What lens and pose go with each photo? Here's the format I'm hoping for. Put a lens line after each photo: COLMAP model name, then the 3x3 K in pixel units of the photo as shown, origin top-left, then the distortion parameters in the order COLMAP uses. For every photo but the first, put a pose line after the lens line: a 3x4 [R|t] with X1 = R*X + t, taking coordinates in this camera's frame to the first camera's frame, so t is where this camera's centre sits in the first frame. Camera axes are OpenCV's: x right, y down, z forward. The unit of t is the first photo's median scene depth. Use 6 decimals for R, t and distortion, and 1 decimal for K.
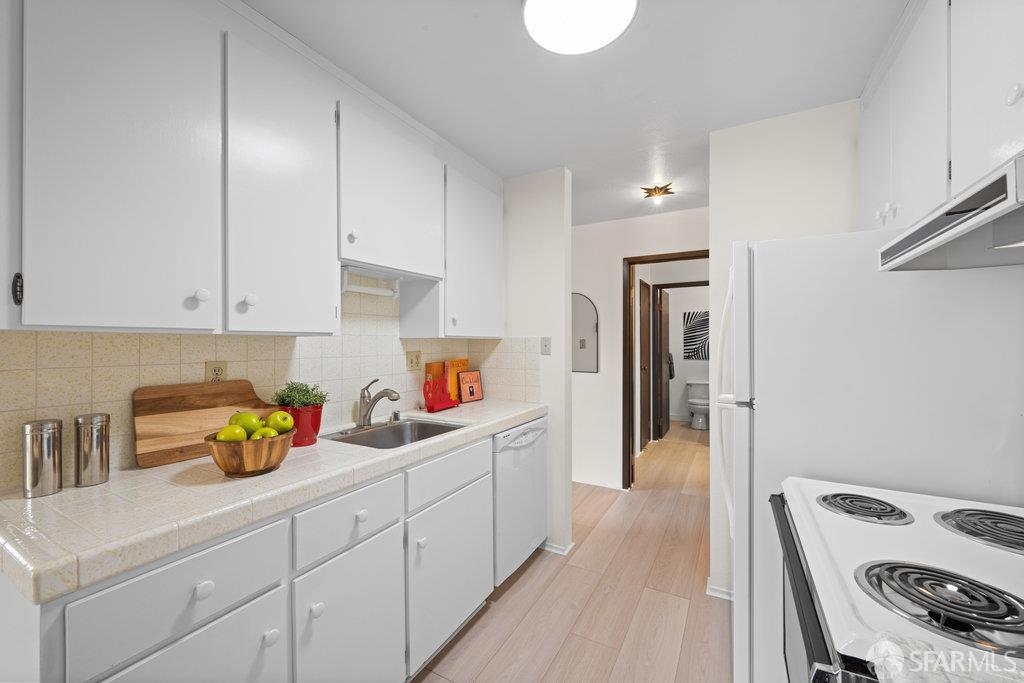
lens RADIAL K [[401.8, 0, 516.5], [0, 401.8, 341.5], [0, 0, 1]] dist [-0.000466, -0.000087]
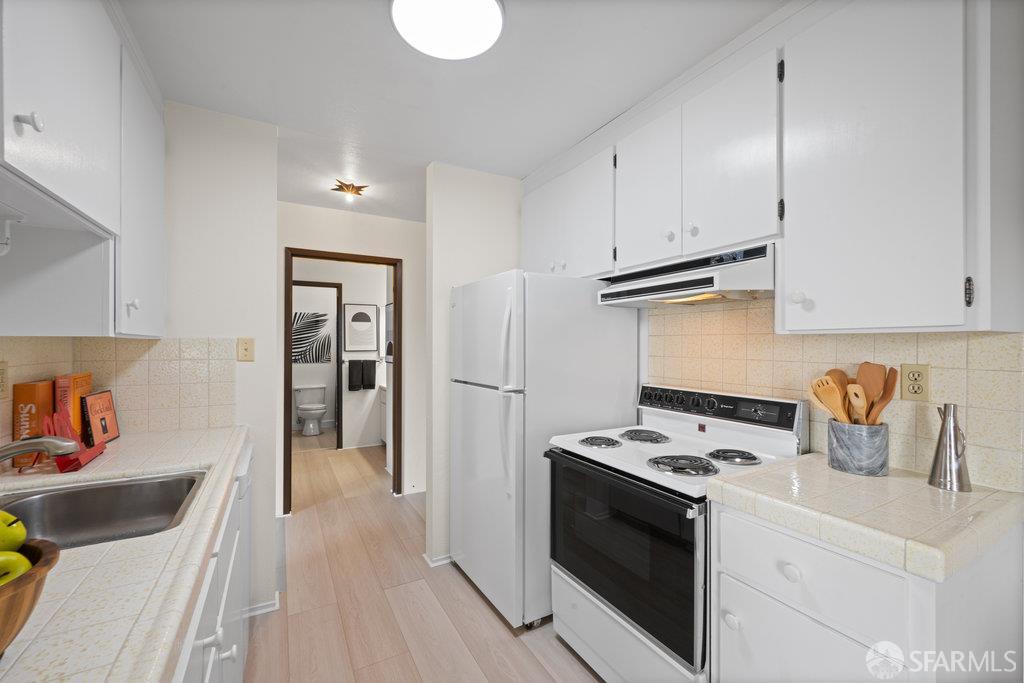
lens RADIAL K [[418.1, 0, 515.2], [0, 418.1, 343.6], [0, 0, 1]] dist [-0.000754, -0.000129]
pose [[0.522489, 0.003294, 0.852639, -0.321311], [-0.003370, 0.999993, -0.001798, -0.000654], [-0.852639, -0.001934, 0.522497, 0.144740]]
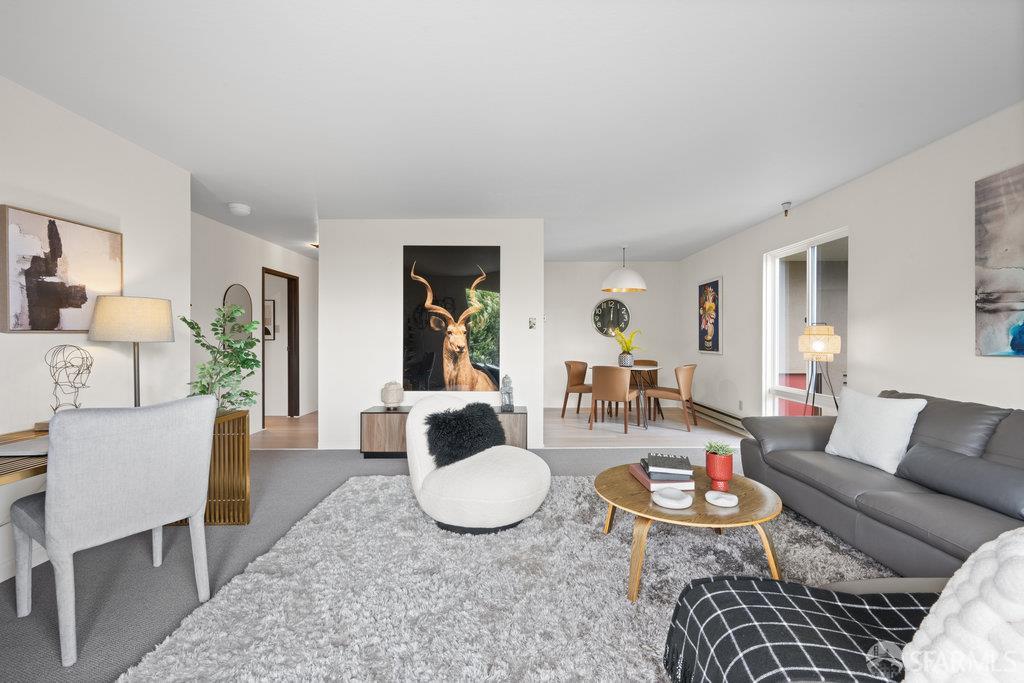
lens RADIAL K [[425.5, 0, 514.9], [0, 425.5, 337.8], [0, 0, 1]] dist [-0.001171, -0.000165]
pose [[-0.483715, 0.004118, 0.875216, -1.973870], [0.002234, 0.999991, -0.003471, 0.068028], [-0.875223, 0.000276, -0.483720, 1.261773]]
